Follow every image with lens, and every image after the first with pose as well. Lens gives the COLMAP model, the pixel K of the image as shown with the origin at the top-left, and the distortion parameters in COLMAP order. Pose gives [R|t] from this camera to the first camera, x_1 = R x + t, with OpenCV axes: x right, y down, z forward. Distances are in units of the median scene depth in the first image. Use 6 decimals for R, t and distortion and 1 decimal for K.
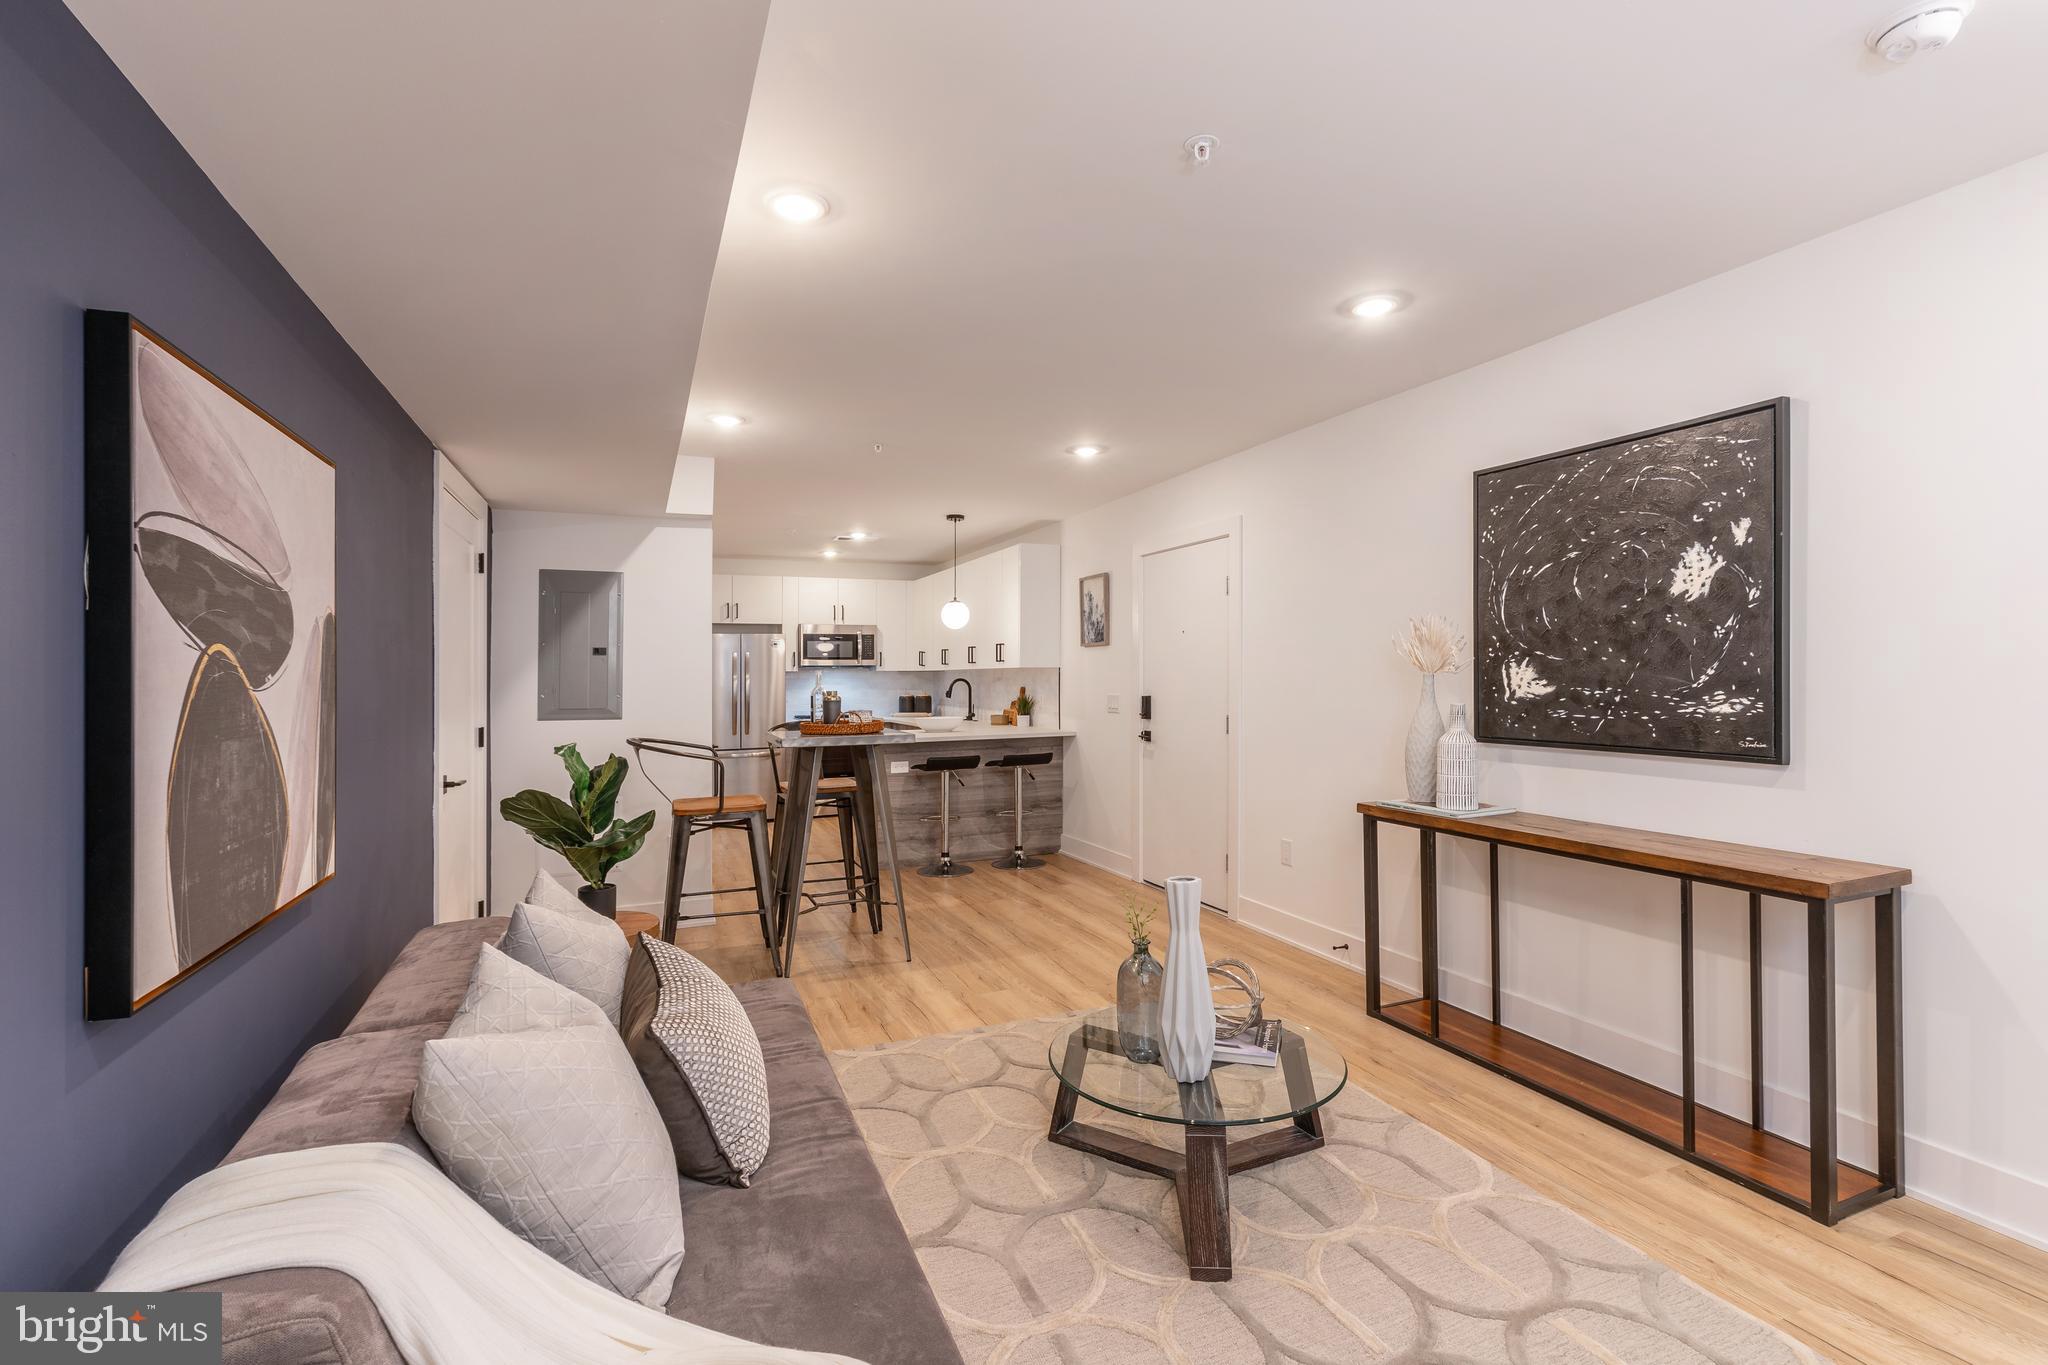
lens RADIAL K [[930.0, 0, 1051.4], [0, 930.0, 673.6], [0, 0, 1]] dist [0.014664, 0.000130]
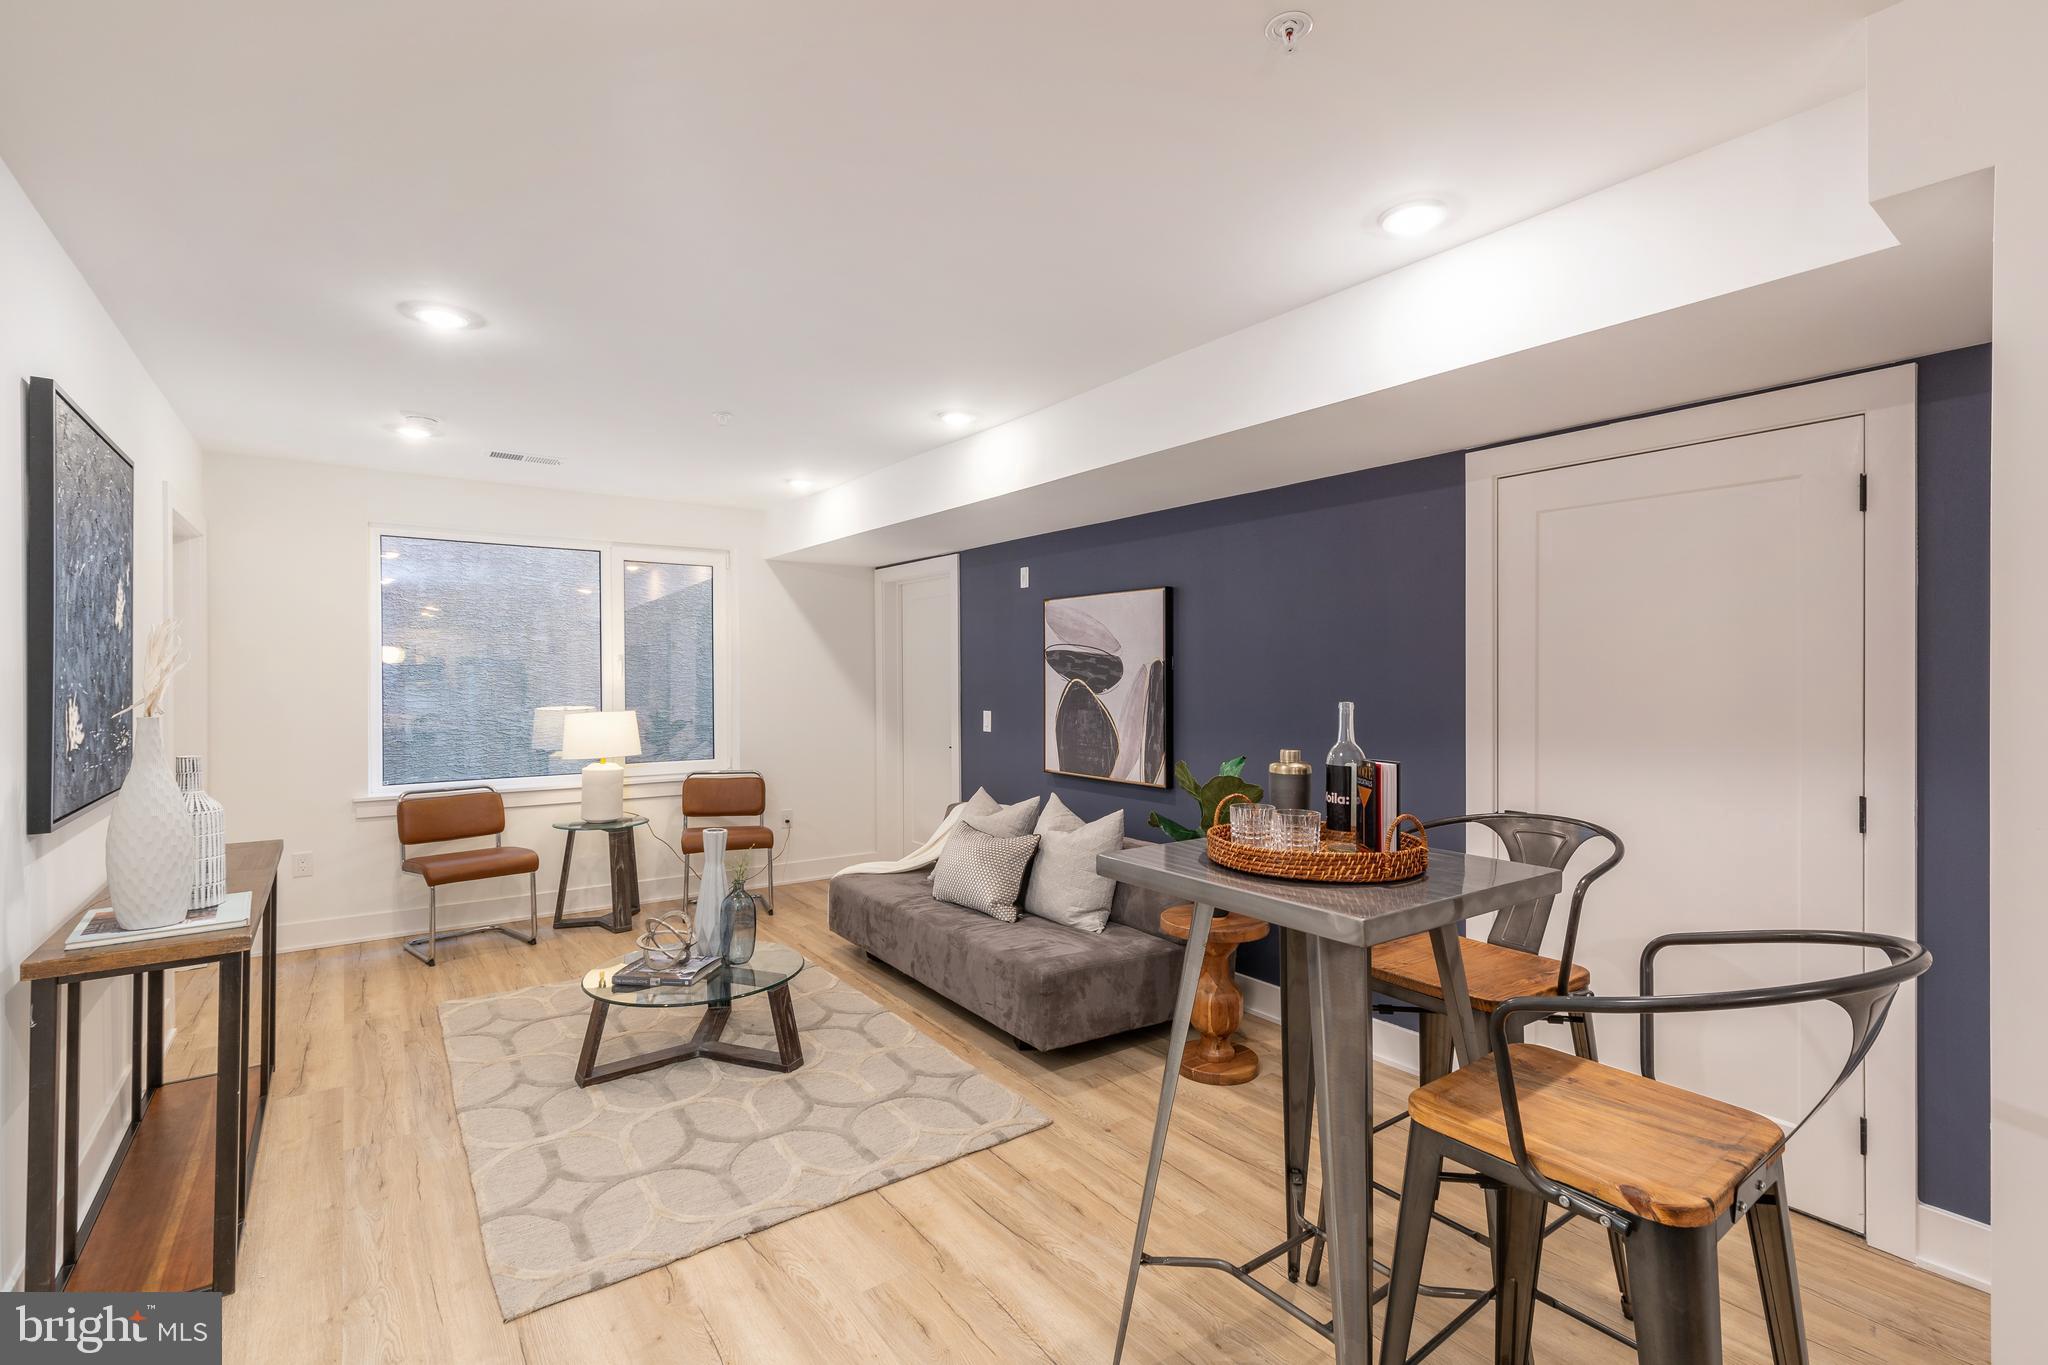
lens RADIAL K [[923.4, 0, 1038.5], [0, 923.4, 688.6], [0, 0, 1]] dist [-0.000440, 0.000120]
pose [[-0.975132, 0.011898, -0.221305, -0.016115], [0.008348, 0.999821, 0.016970, -0.012739], [0.221467, 0.014700, -0.975057, 0.962143]]
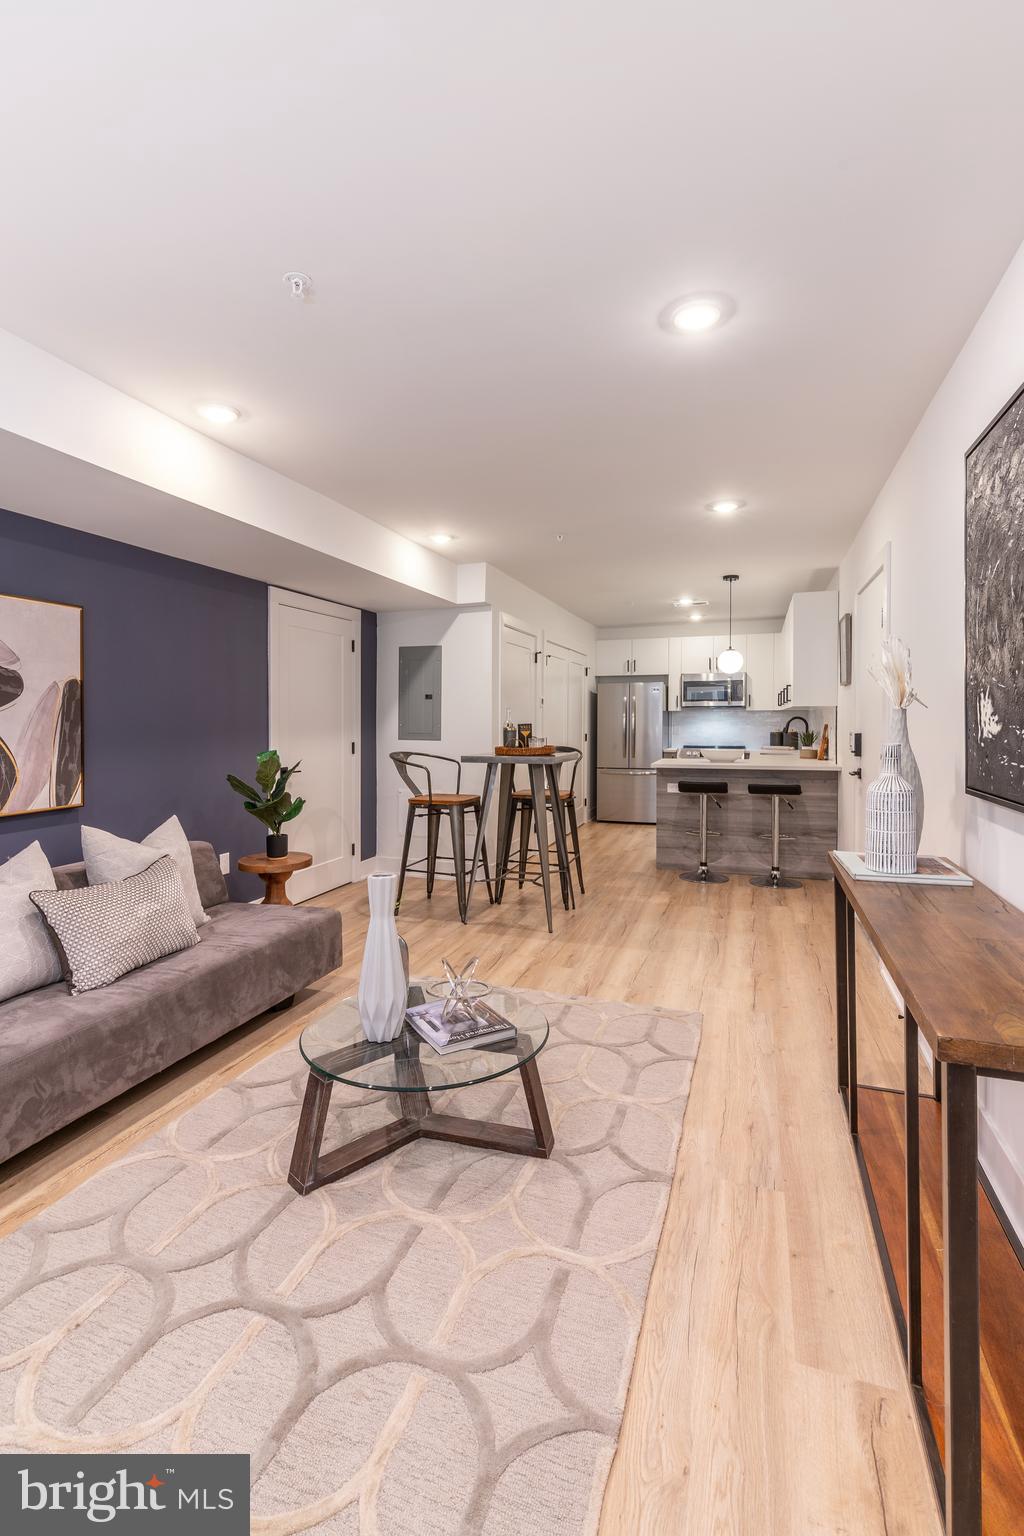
lens RADIAL K [[720.1, 0, 499.3], [0, 720.1, 724.7], [0, 0, 1]] dist [0.019596, -0.000547]
pose [[0.721742, 0.010647, -0.692080, 0.335177], [-0.001147, 0.999899, 0.014186, 0.004124], [0.692161, -0.009445, 0.721681, 0.159360]]
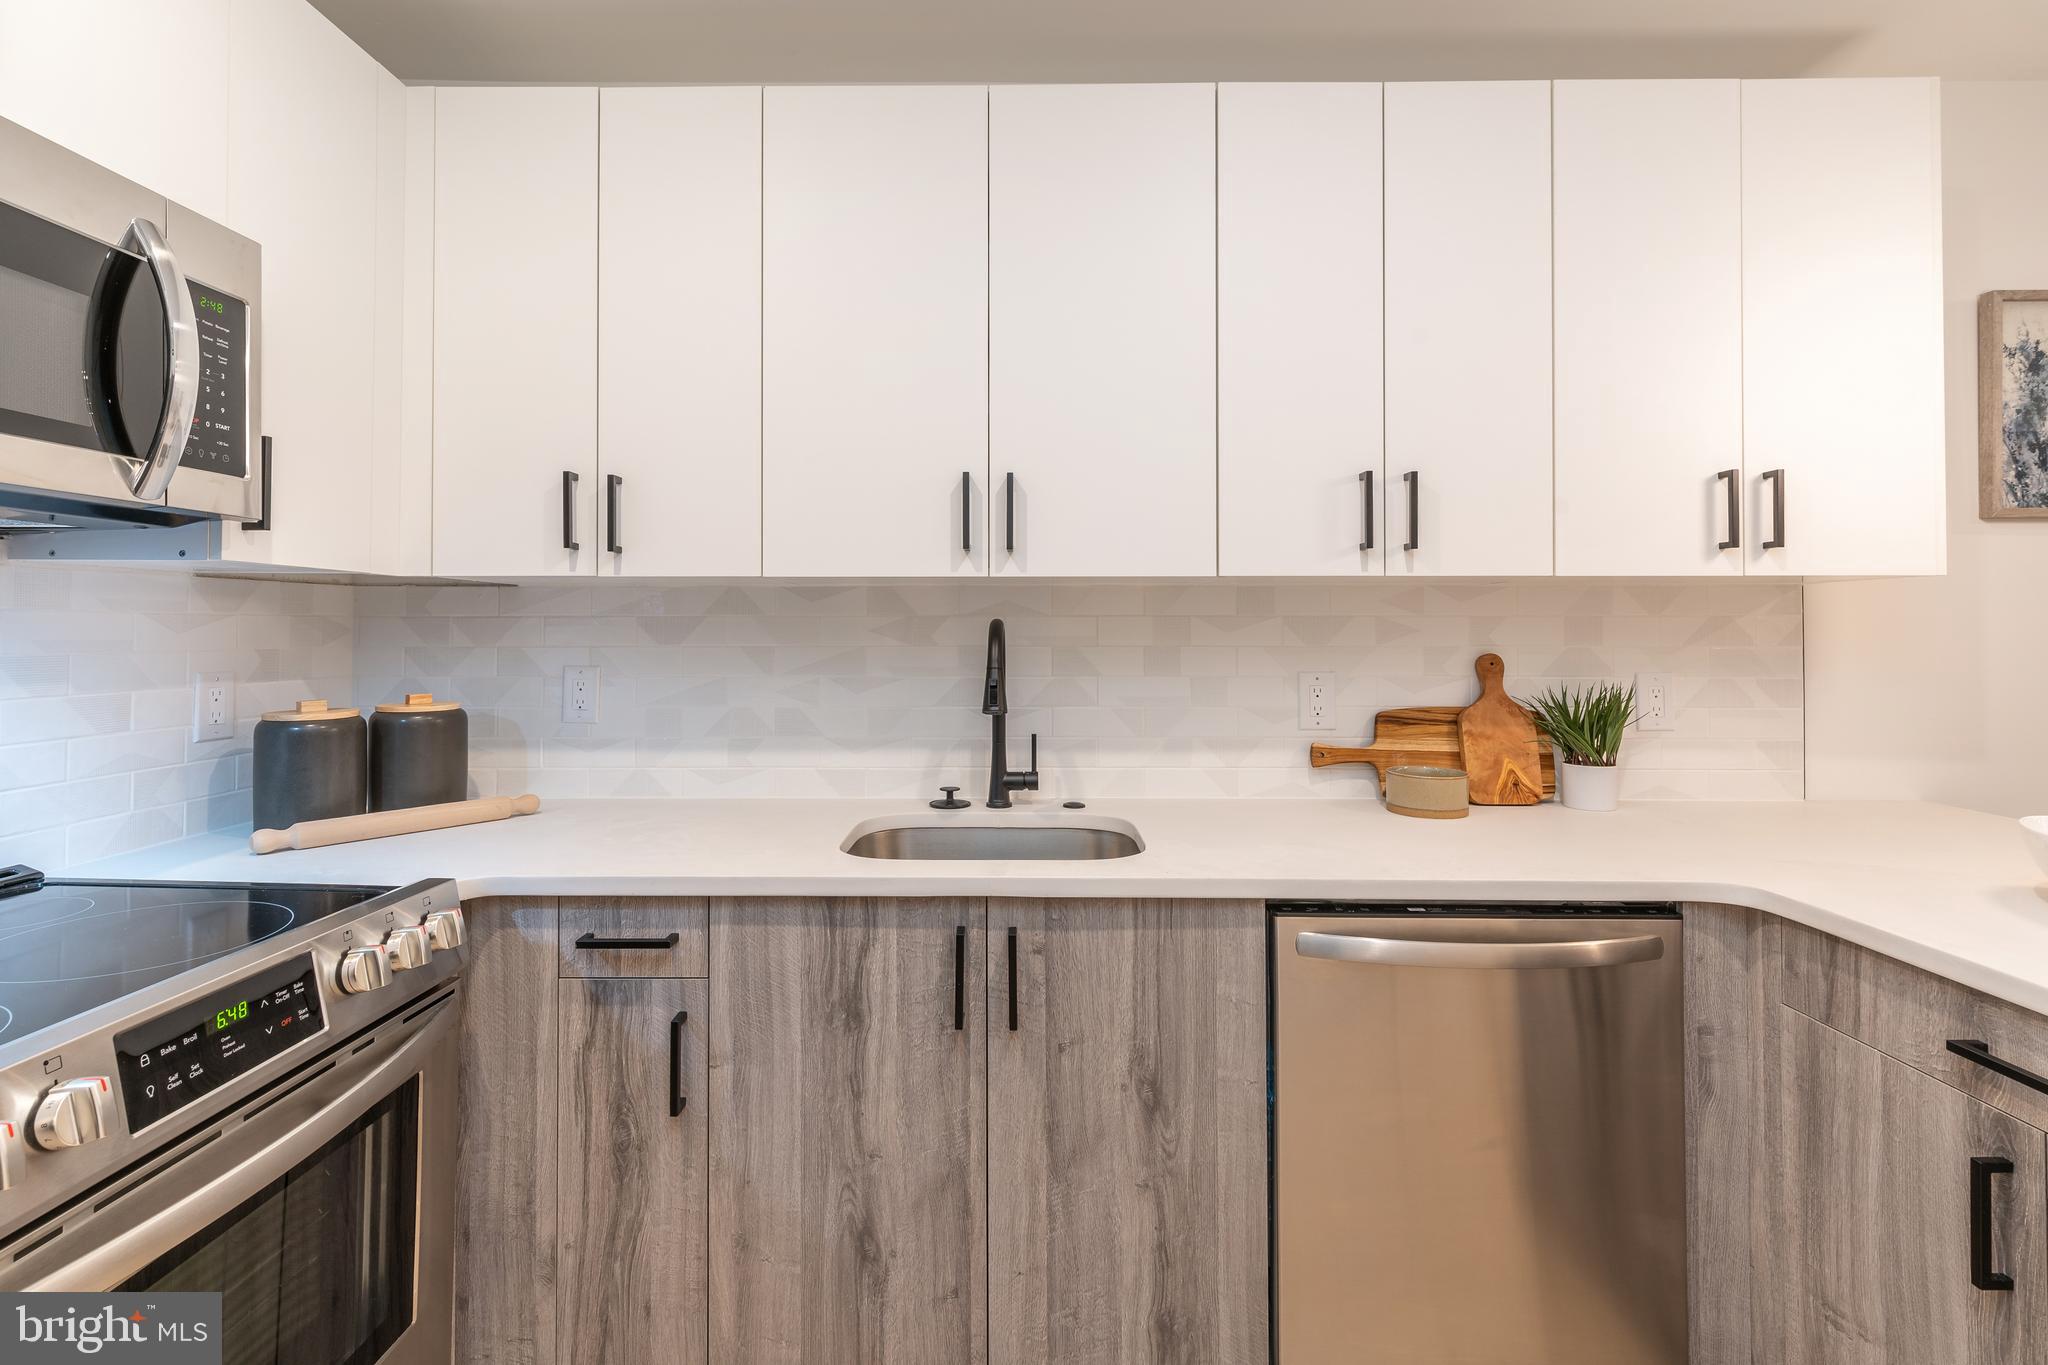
lens RADIAL K [[942.7, 0, 1018.6], [0, 942.7, 611.3], [0, 0, 1]] dist [0.002881, -0.000045]
pose [[0.419386, 0.022989, 0.907517, -0.397228], [-0.006761, 0.999731, -0.022200, 0.010954], [-0.907783, 0.003175, 0.419428, 1.222118]]
